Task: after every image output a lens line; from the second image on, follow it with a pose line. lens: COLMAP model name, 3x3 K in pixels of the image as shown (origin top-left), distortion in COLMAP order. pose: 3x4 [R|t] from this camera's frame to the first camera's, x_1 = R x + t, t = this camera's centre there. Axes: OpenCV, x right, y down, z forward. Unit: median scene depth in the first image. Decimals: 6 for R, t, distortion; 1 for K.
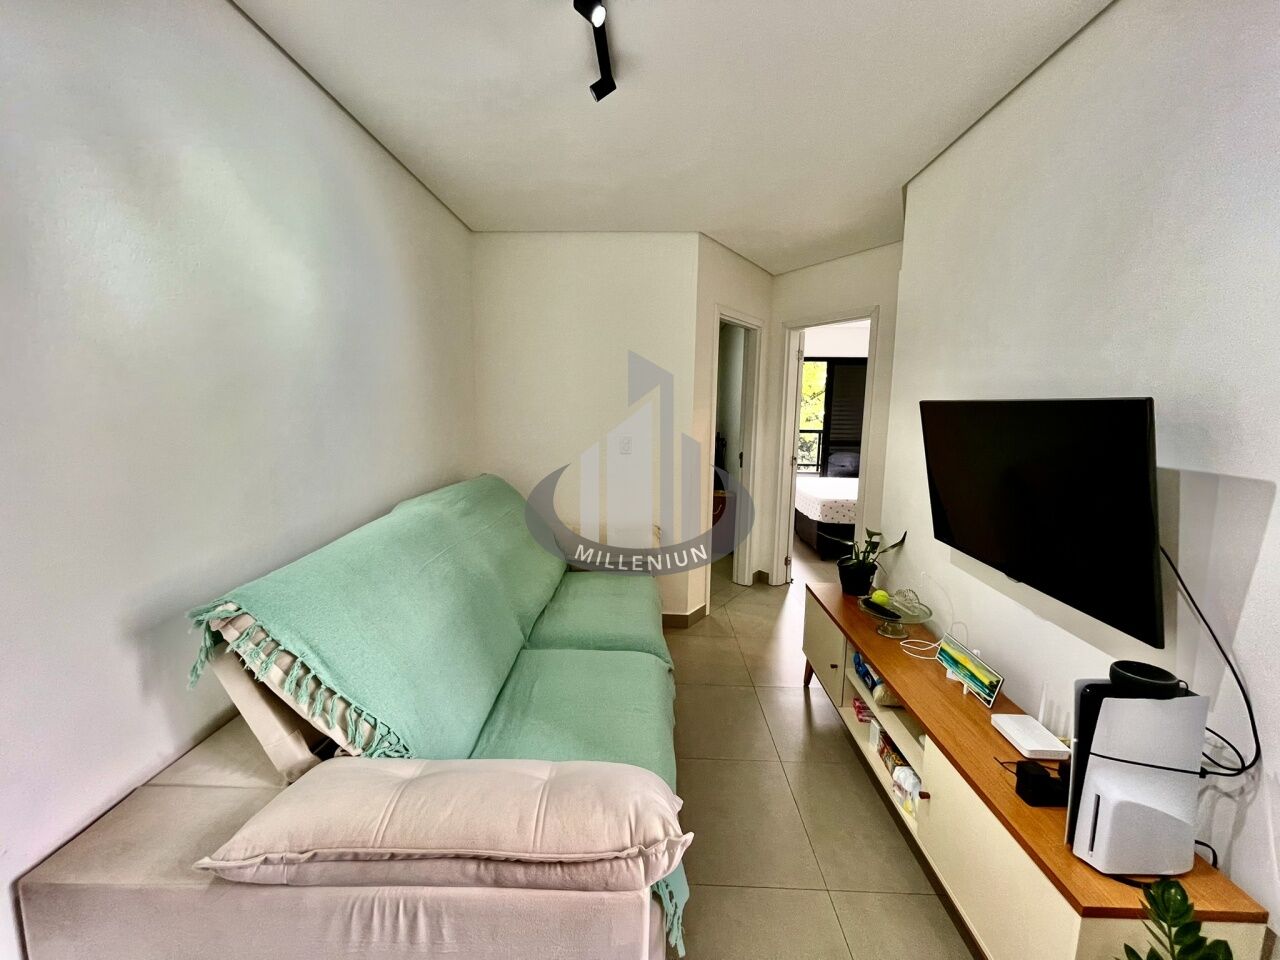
lens RADIAL K [[516.7, 0, 636.7], [0, 516.7, 479.9], [0, 0, 1]] dist [-0.000903, 0.000010]
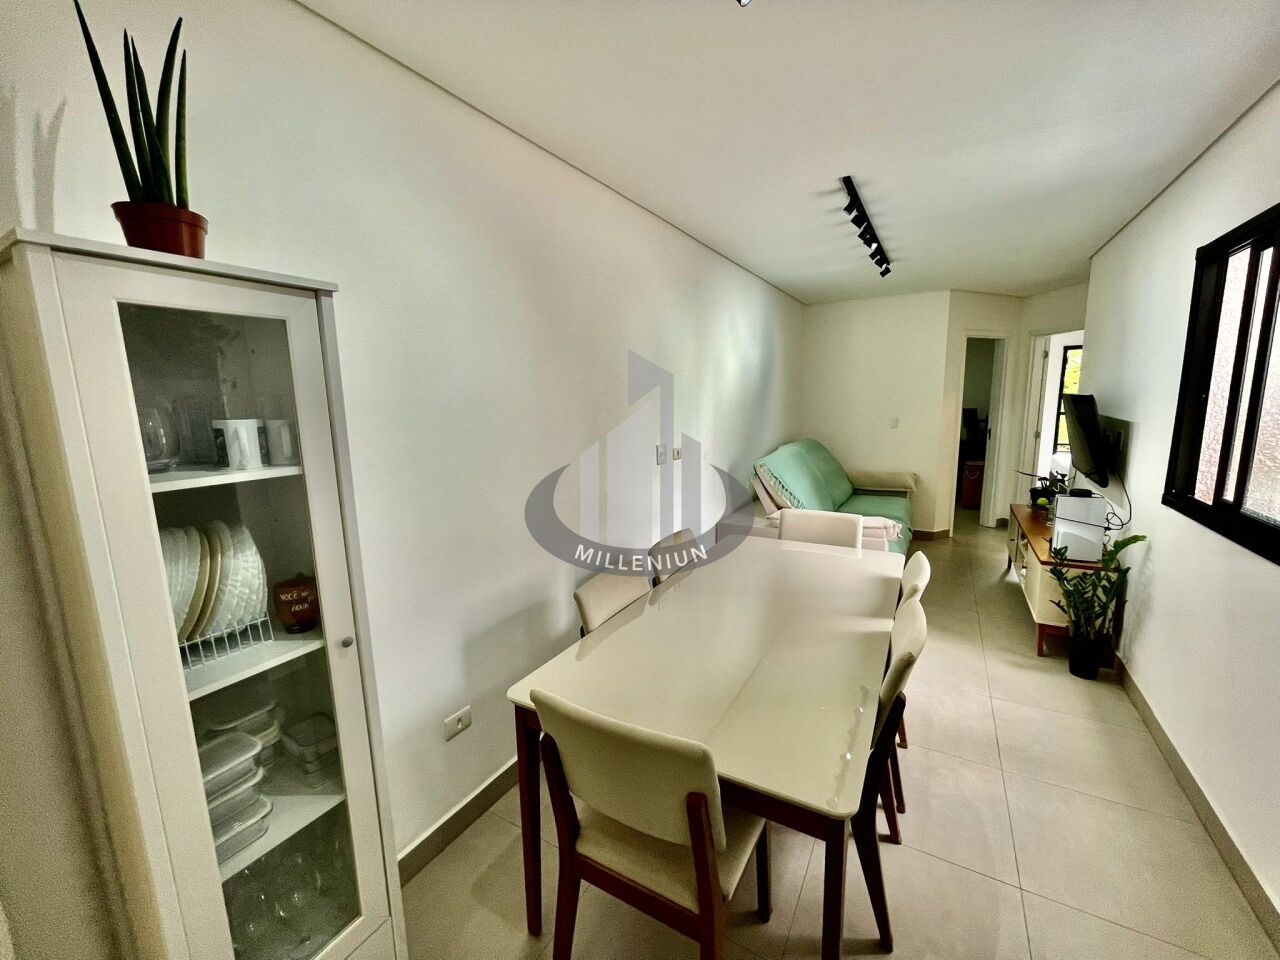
lens RADIAL K [[517.0, 0, 640.0], [0, 517.0, 480.0], [0, 0, 1]] dist [-0.008163, 0.000244]
pose [[0.877758, 0.039943, -0.477436, 0.055915], [-0.032005, 0.999181, 0.024753, 0.093864], [0.478034, -0.006447, 0.878318, -0.774207]]
